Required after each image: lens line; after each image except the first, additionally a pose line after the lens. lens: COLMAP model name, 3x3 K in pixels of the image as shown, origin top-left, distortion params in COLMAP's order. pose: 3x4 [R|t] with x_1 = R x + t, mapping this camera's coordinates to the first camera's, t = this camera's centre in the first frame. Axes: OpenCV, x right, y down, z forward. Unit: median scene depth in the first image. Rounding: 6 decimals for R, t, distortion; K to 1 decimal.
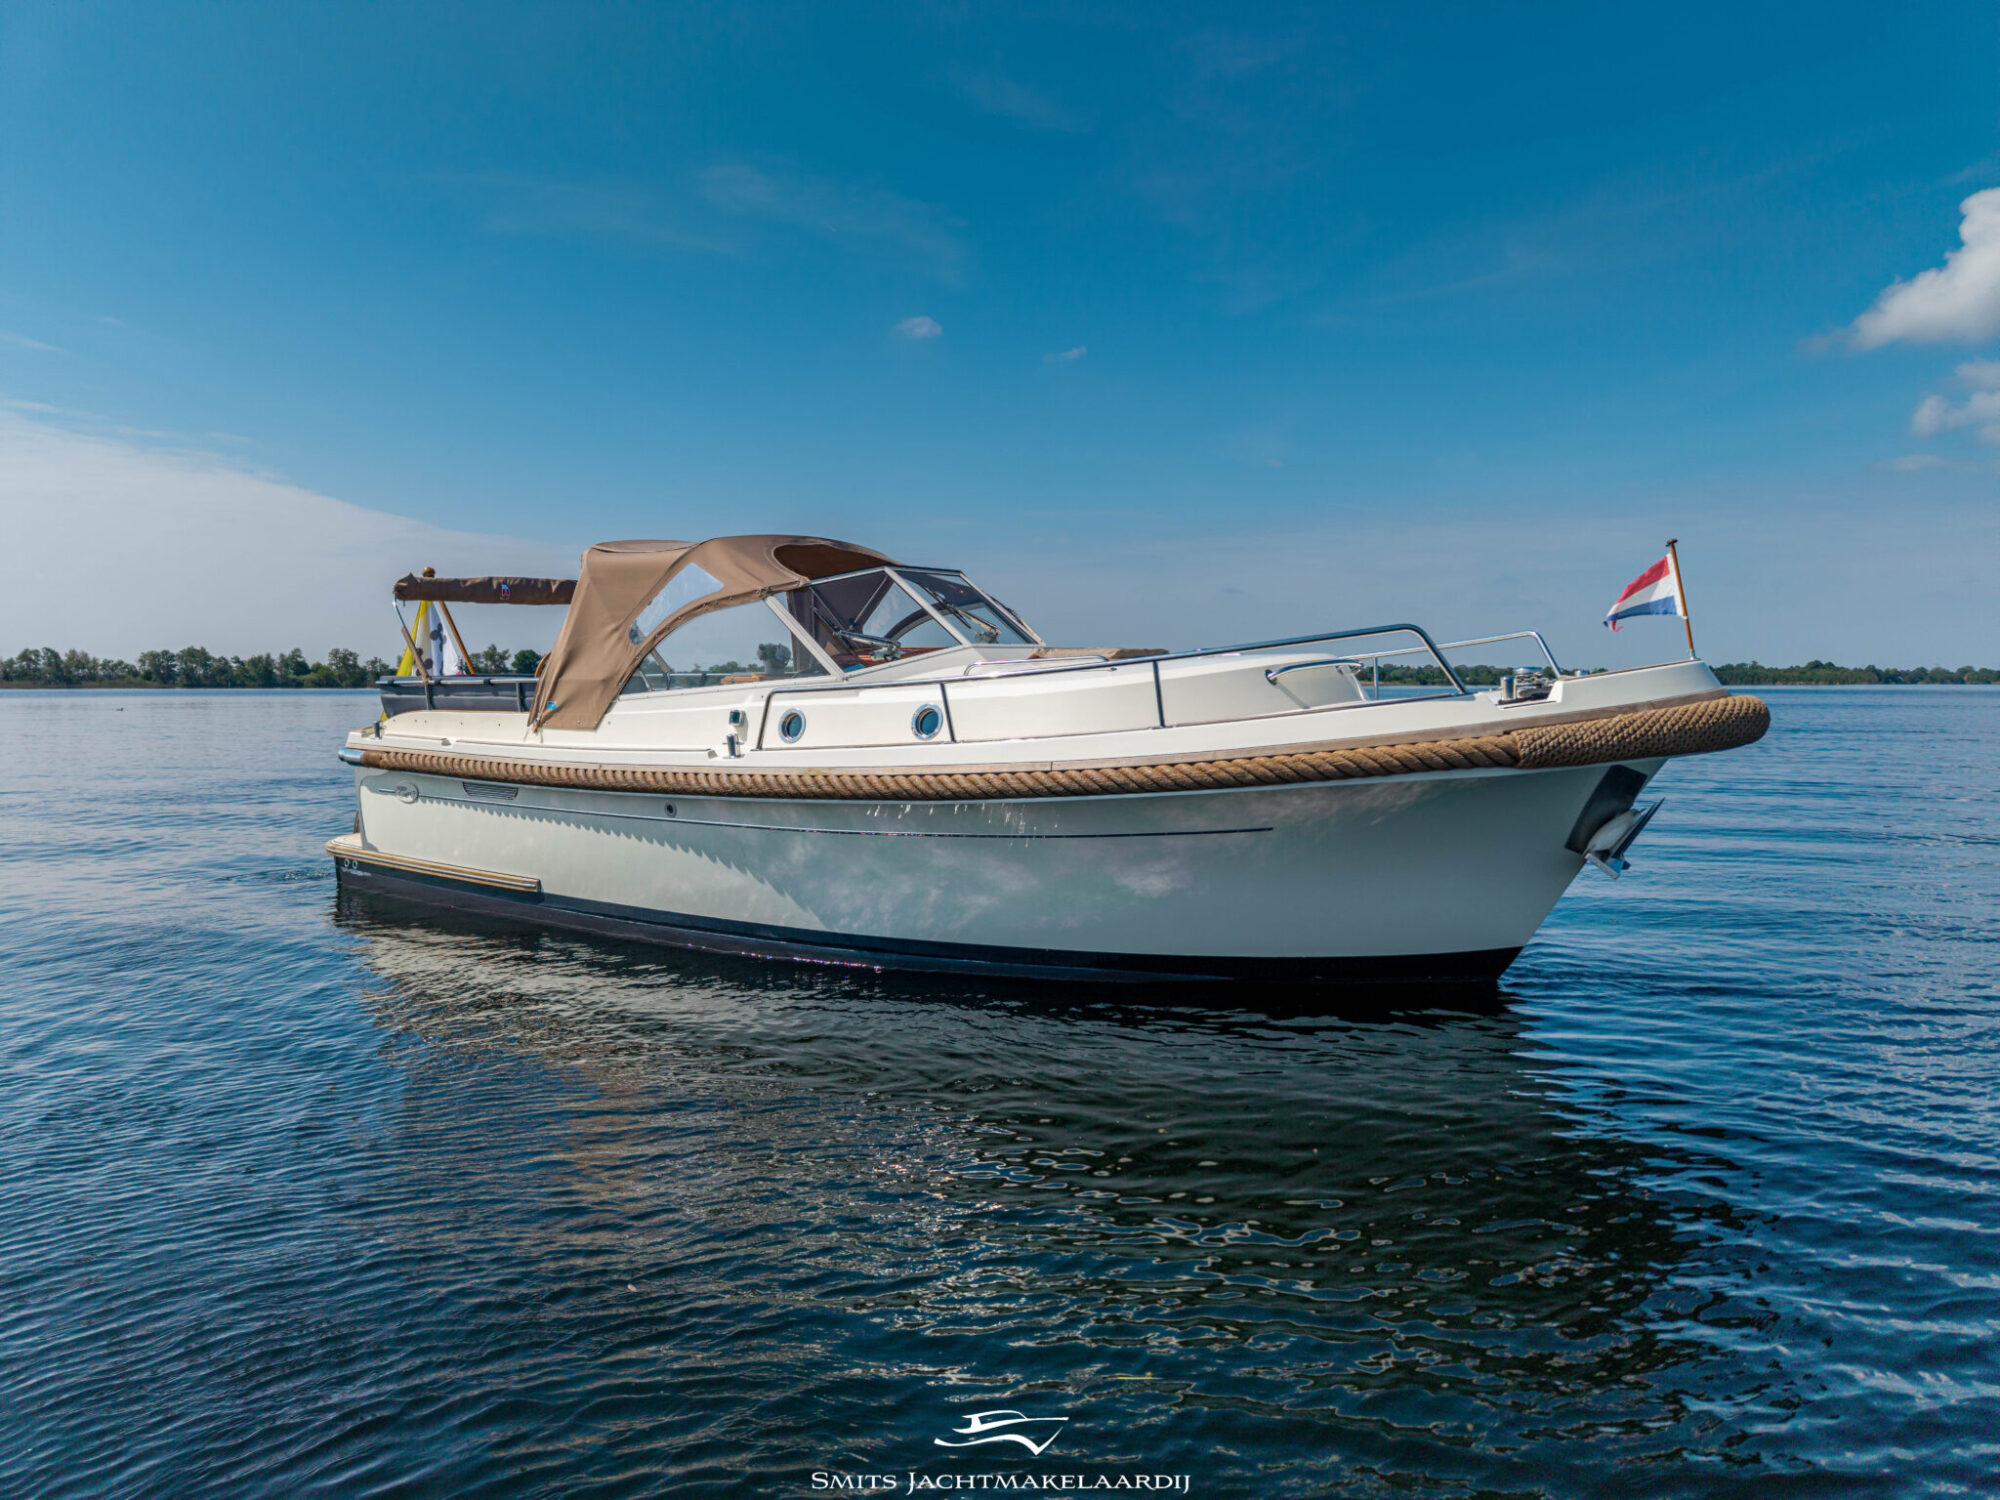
lens RADIAL K [[1308.1, 0, 995.2], [0, 1308.1, 699.4], [0, 0, 1]] dist [0.006533, -0.018246]
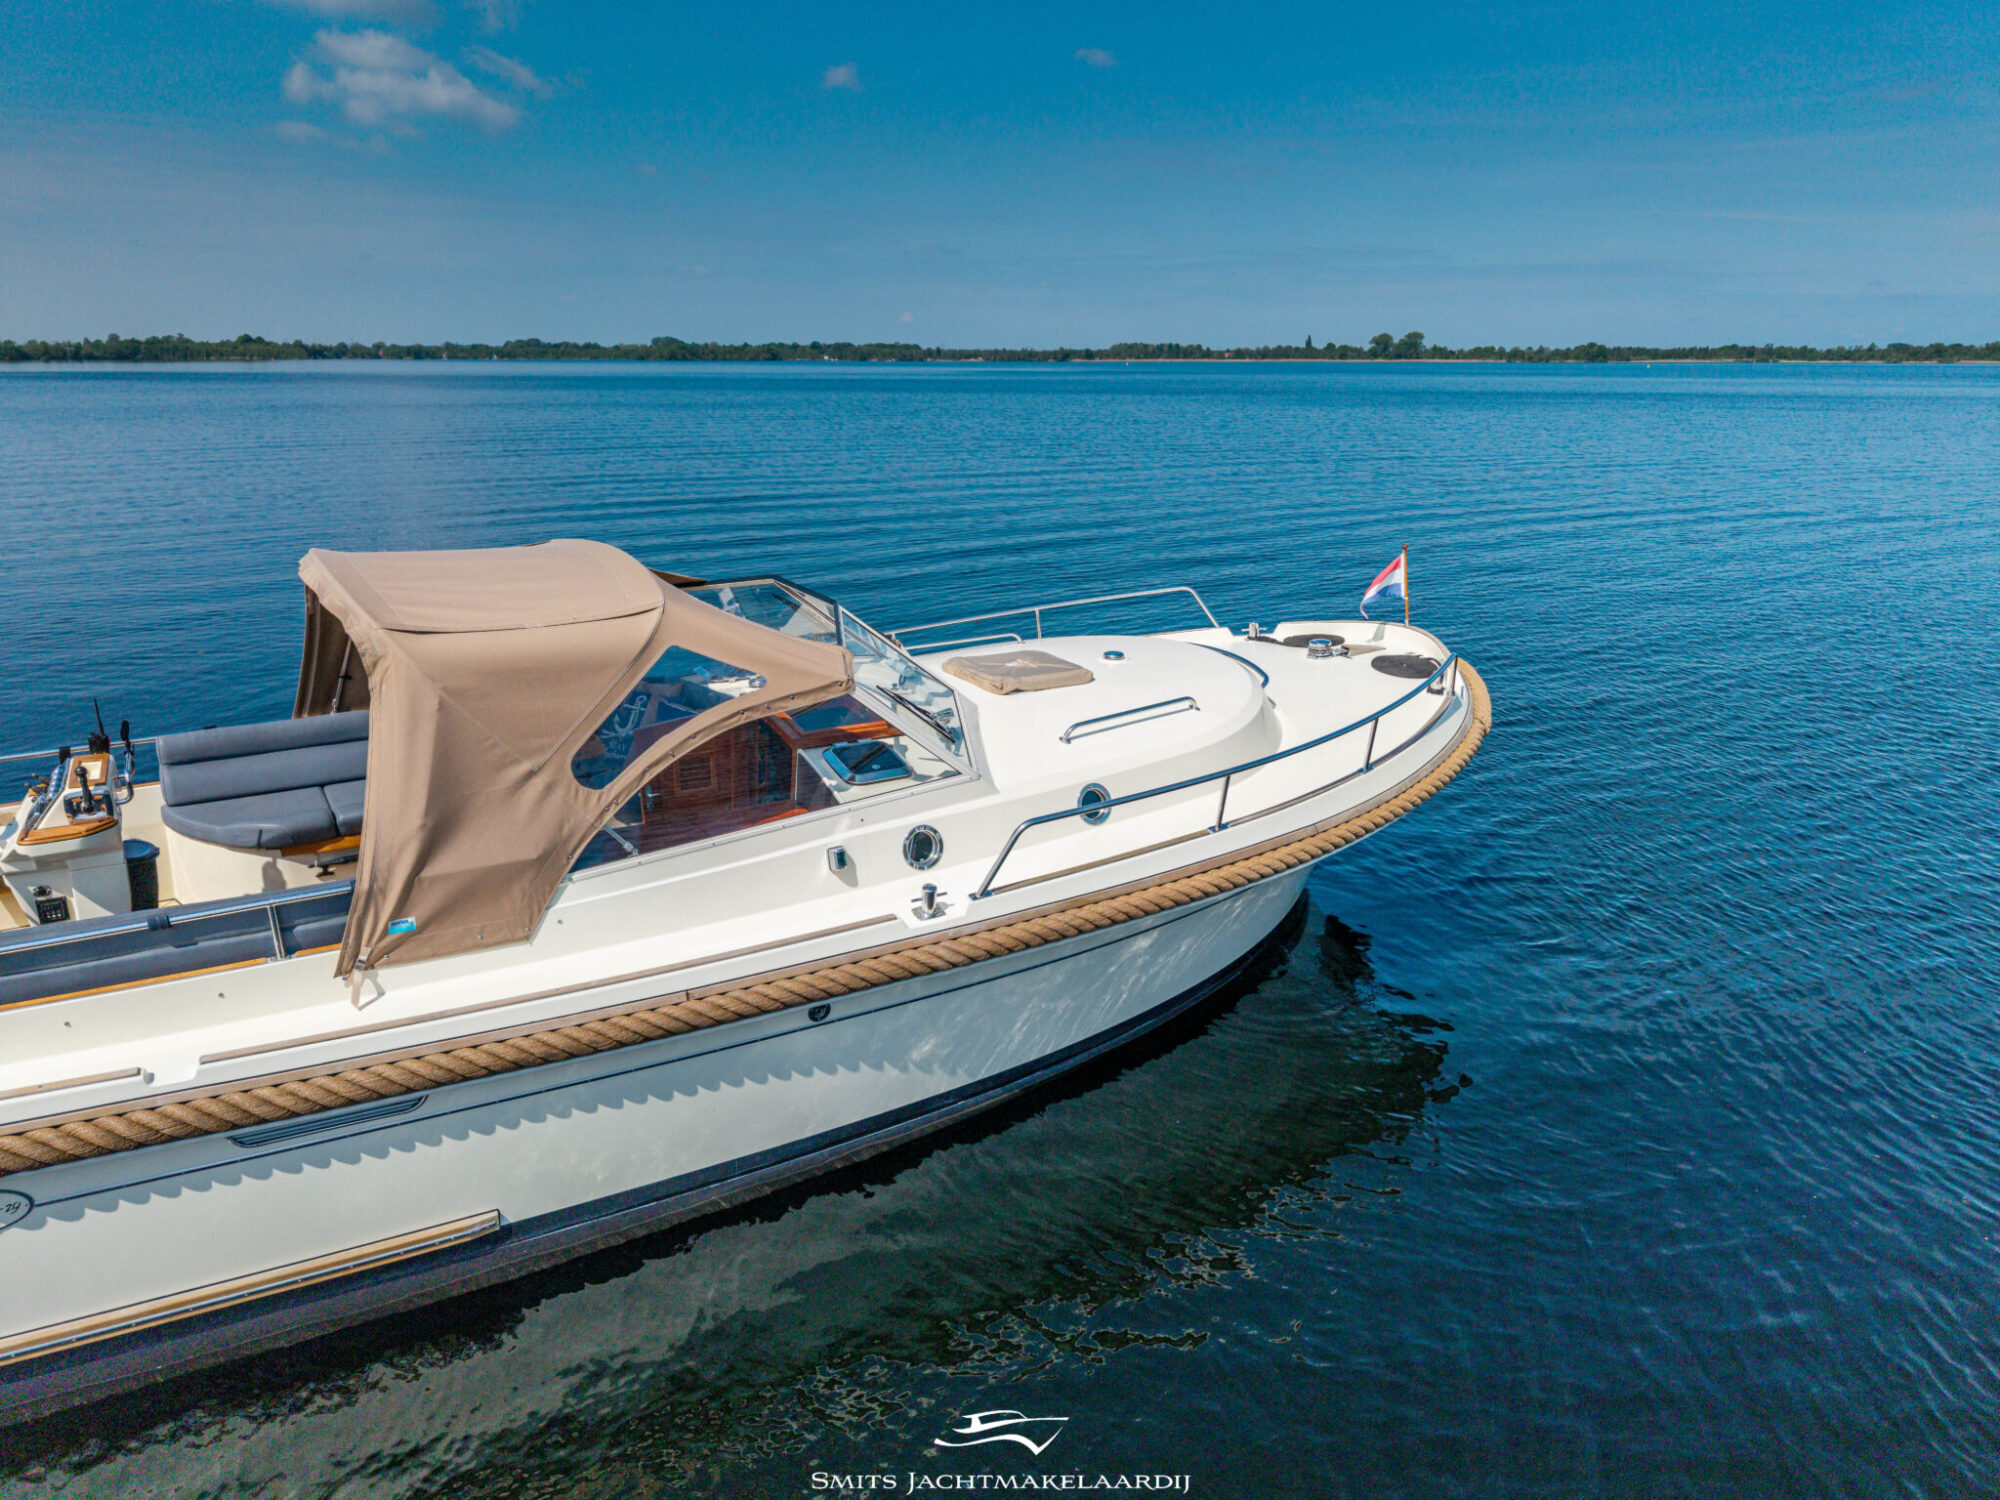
lens RADIAL K [[1308.1, 0, 995.2], [0, 1308.1, 699.4], [0, 0, 1]] dist [0.006533, -0.018246]
pose [[0.462606, -0.224322, 0.857715, -0.670745], [0.004797, 0.968079, 0.250598, -0.223055], [-0.886551, -0.111814, 0.448916, 0.538670]]
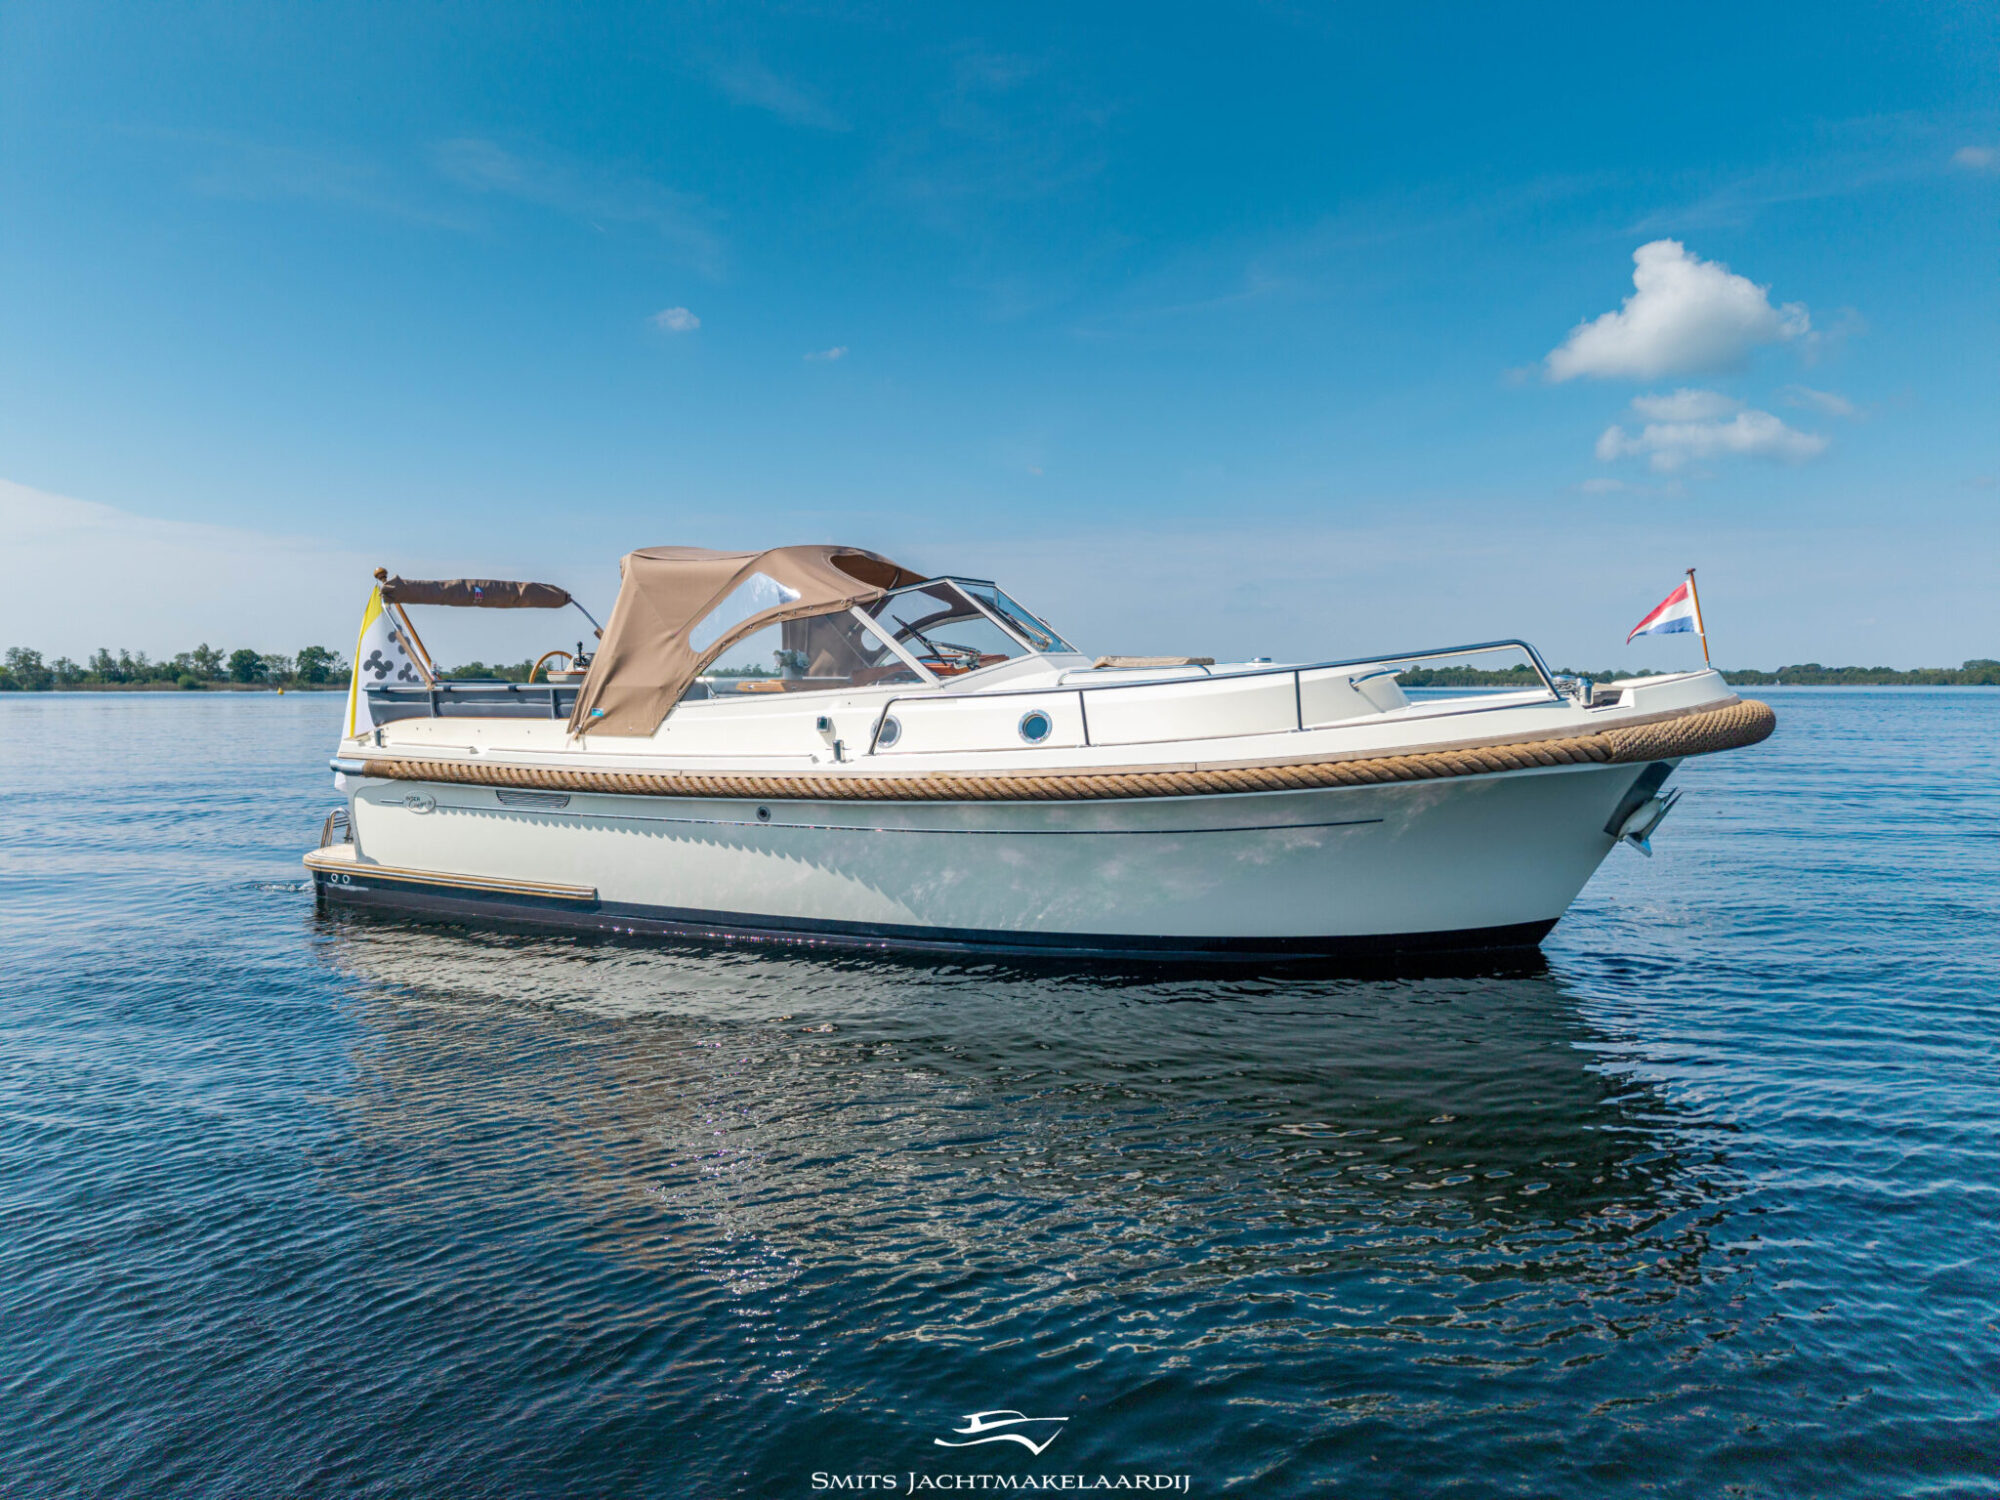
lens RADIAL K [[1308.1, 0, 995.2], [0, 1308.1, 699.4], [0, 0, 1]] dist [0.006533, -0.018246]
pose [[0.983215, -0.002738, 0.182429, -0.221074], [0.002997, 0.999995, -0.001144, -0.003186], [-0.182425, 0.001672, 0.983218, -0.032040]]
